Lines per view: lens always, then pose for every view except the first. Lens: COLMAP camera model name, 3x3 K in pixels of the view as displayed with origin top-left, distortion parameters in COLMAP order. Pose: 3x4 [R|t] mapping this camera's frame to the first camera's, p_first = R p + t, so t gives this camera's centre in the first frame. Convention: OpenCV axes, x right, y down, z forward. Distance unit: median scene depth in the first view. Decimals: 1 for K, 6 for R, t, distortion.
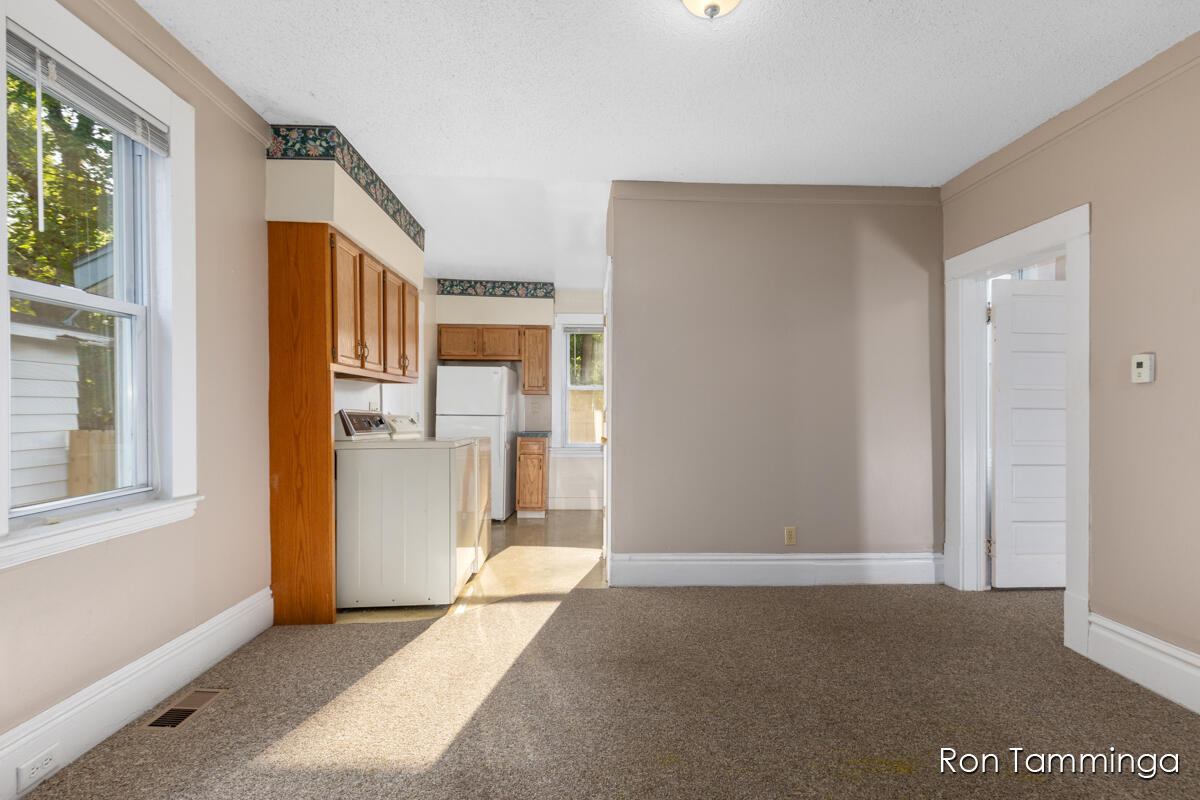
lens RADIAL K [[546.1, 0, 605.3], [0, 546.1, 406.2], [0, 0, 1]] dist [0.009620, -0.000732]
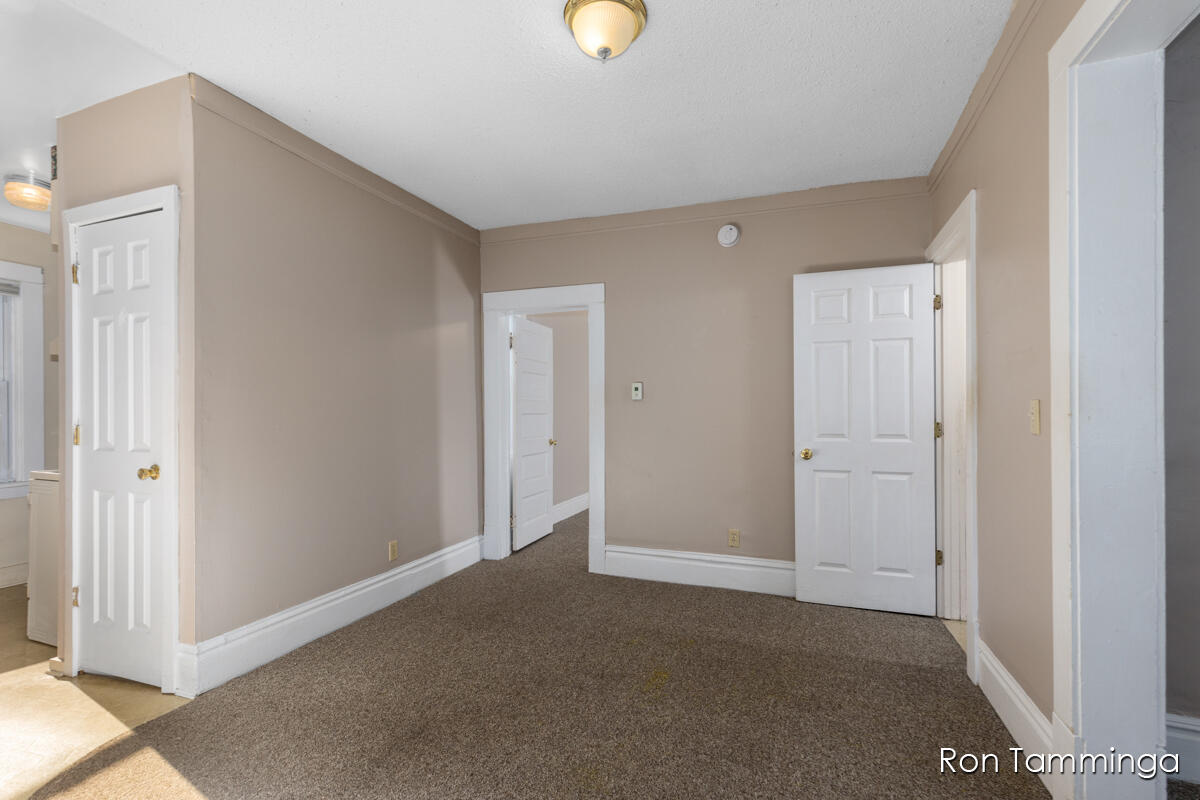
lens RADIAL K [[546.1, 0, 594.5], [0, 546.1, 409.9], [0, 0, 1]] dist [0.009620, -0.000732]
pose [[0.391387, -0.005899, 0.920207, -0.413735], [0.001854, 0.999982, 0.005622, -0.013767], [-0.920224, -0.000494, 0.391391, 0.311396]]
